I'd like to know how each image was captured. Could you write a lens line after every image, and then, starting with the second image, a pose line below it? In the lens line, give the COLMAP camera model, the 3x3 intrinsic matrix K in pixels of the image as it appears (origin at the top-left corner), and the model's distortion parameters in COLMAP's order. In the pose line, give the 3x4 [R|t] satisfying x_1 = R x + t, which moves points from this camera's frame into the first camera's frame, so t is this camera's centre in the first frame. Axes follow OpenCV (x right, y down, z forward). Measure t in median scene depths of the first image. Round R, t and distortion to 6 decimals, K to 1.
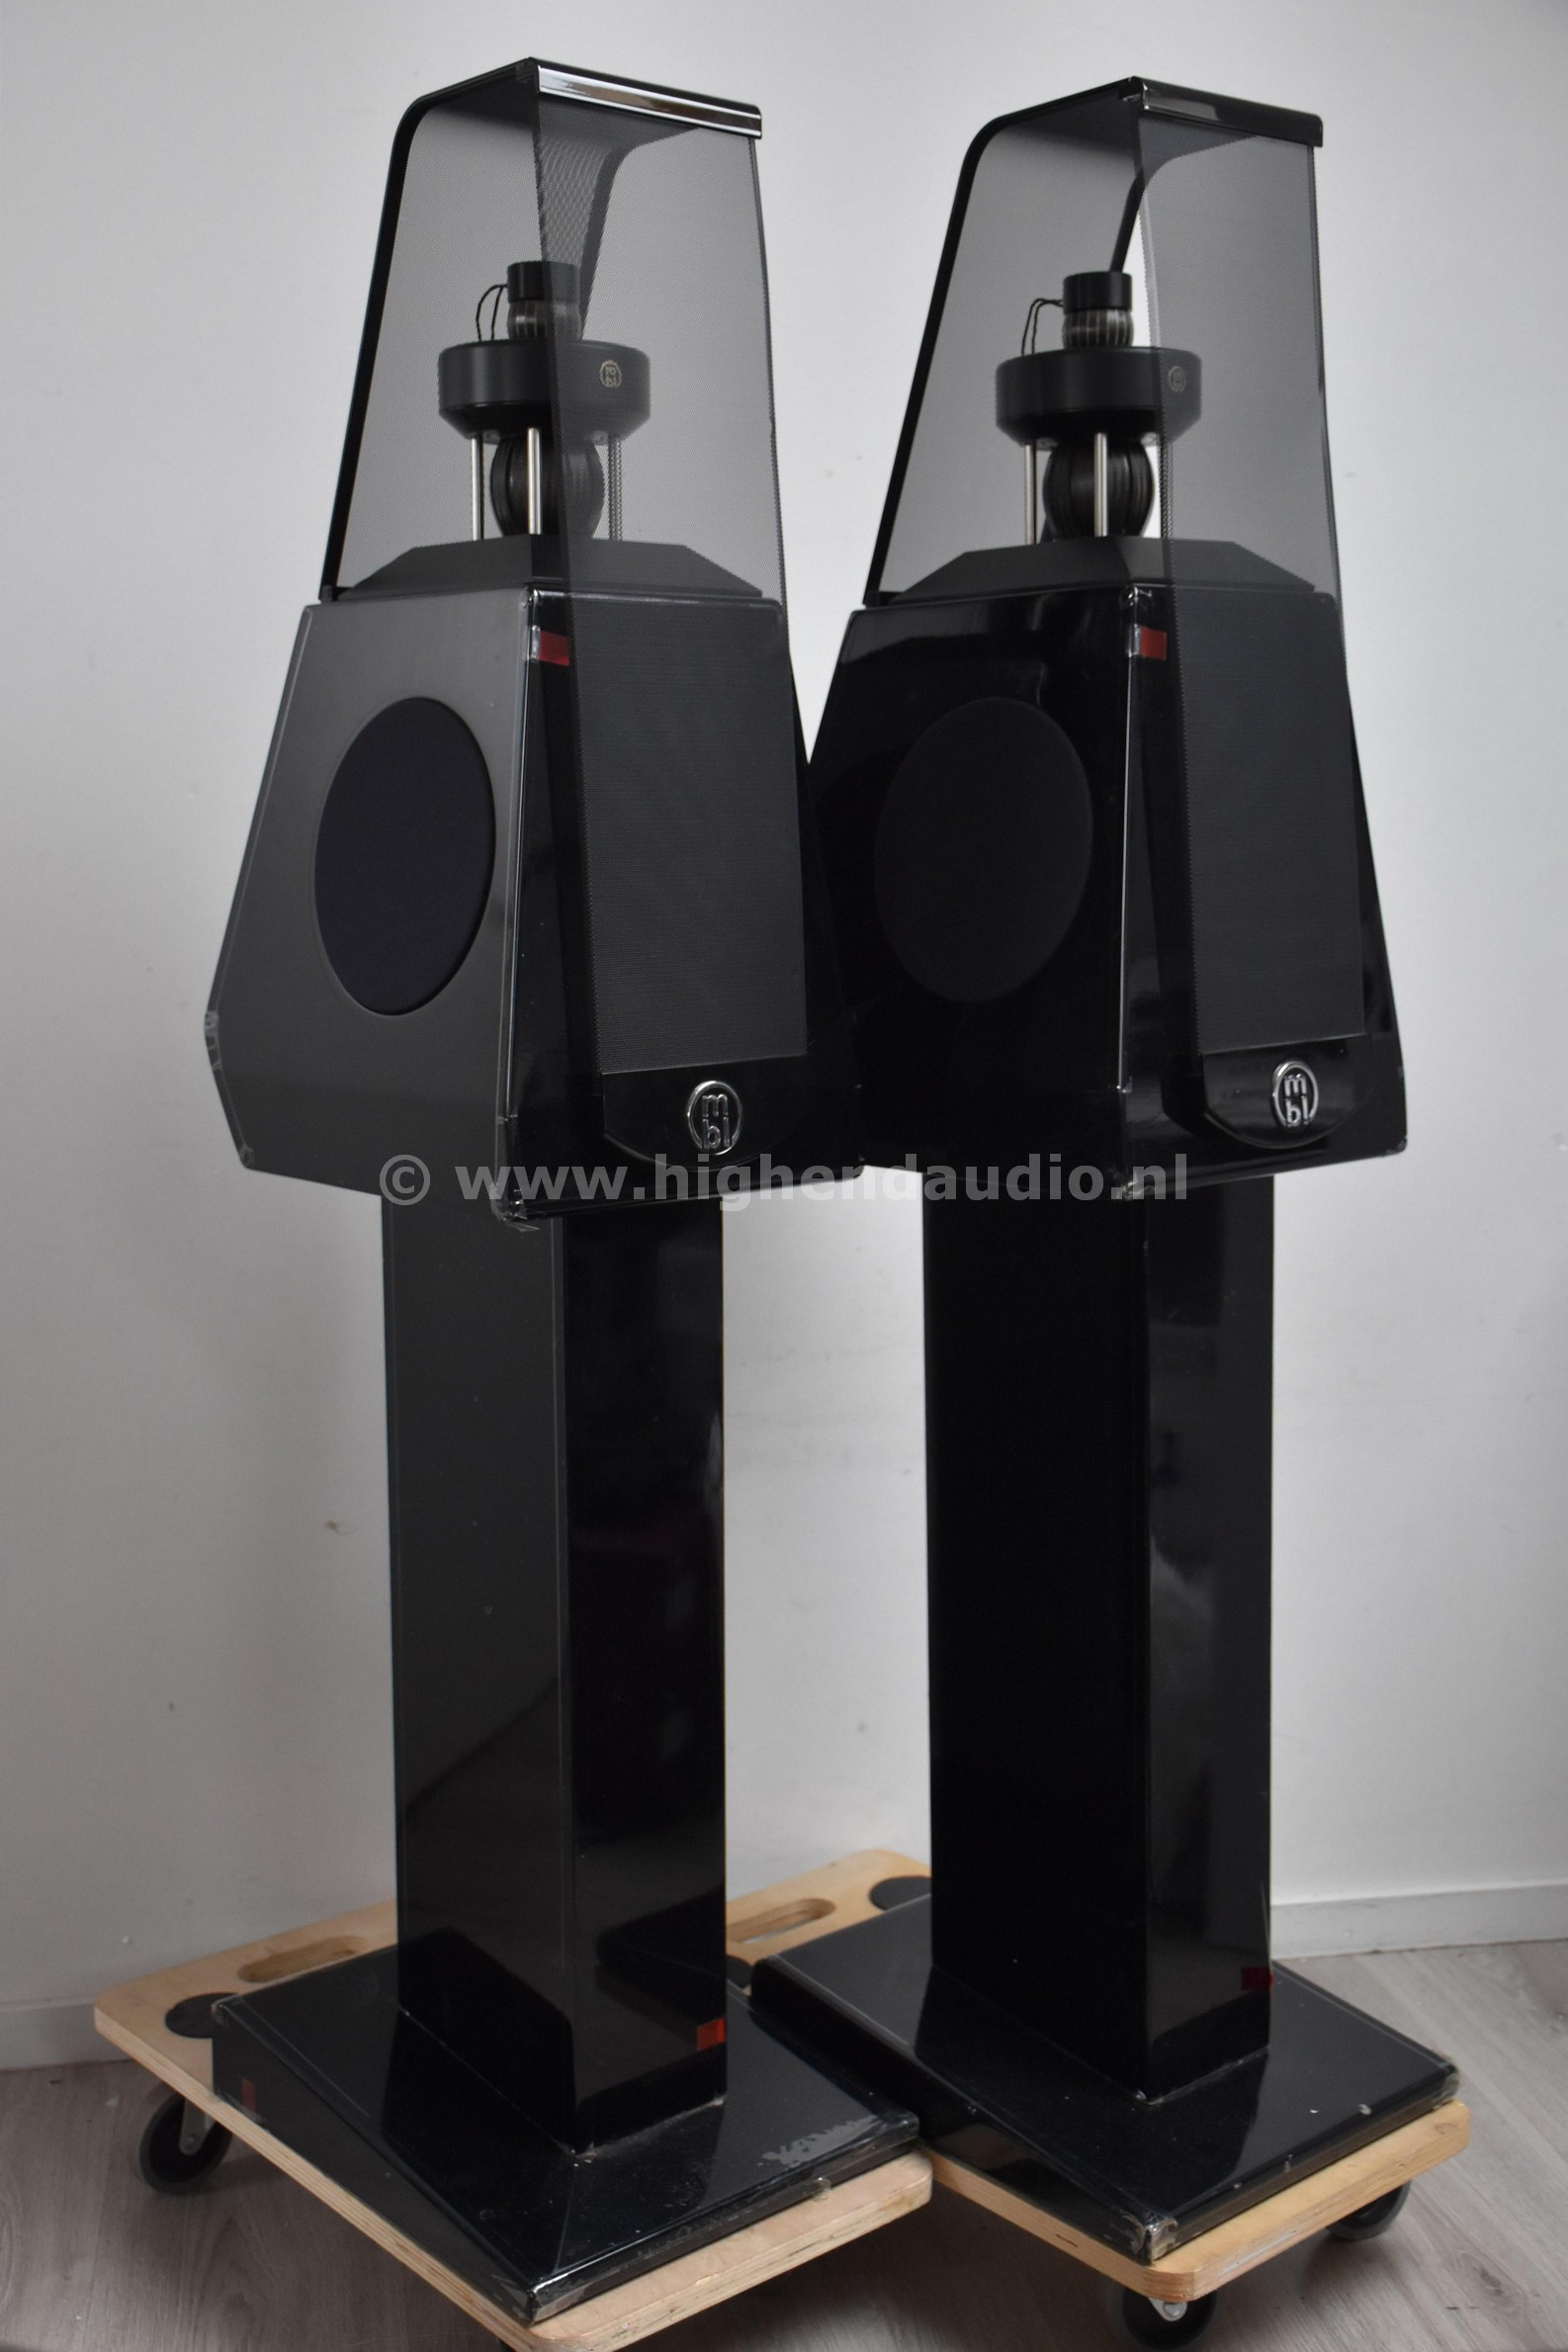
lens RADIAL K [[2635.2, 0, 766.4], [0, 2635.2, 1172.2], [0, 0, 1]] dist [-0.097637, 0.183679]
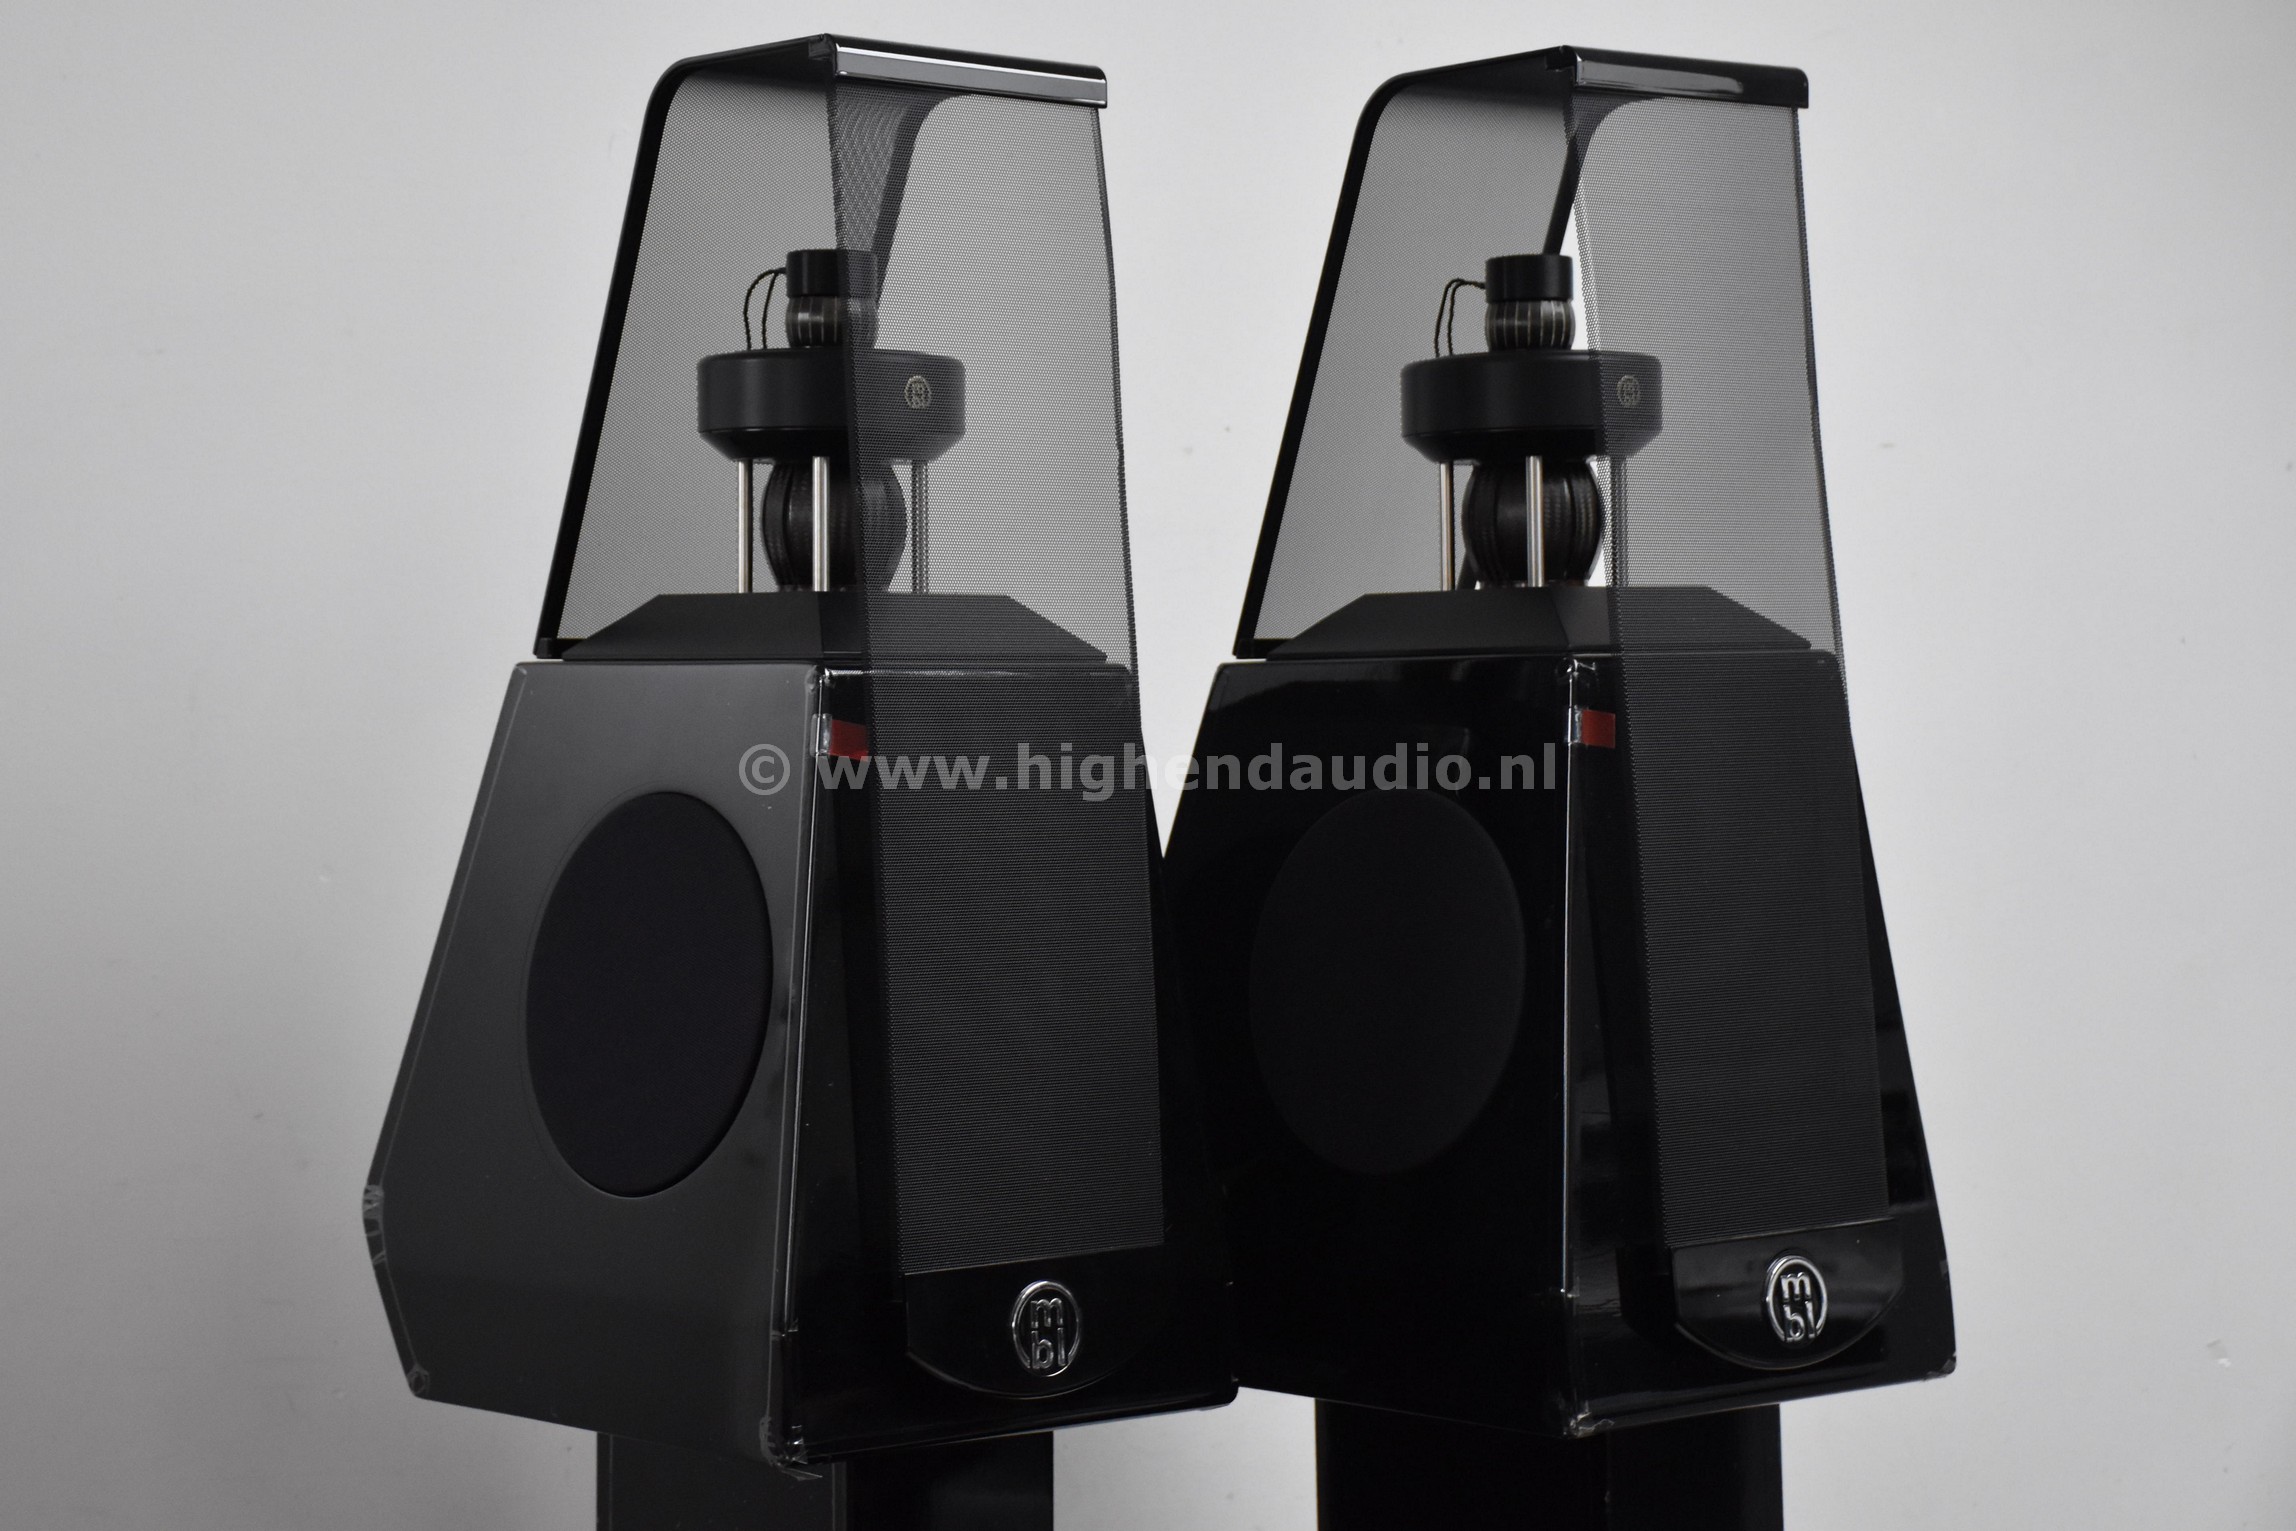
lens RADIAL K [[4573.0, 0, 1159.9], [0, 4573.0, 765.0], [0, 0, 1]] dist [0.166497, 3.287918]
pose [[0.999779, 0.000771, 0.021004, -0.014418], [0.001805, 0.992484, -0.122365, -0.019531], [-0.020941, 0.122376, 0.992263, -0.364484]]
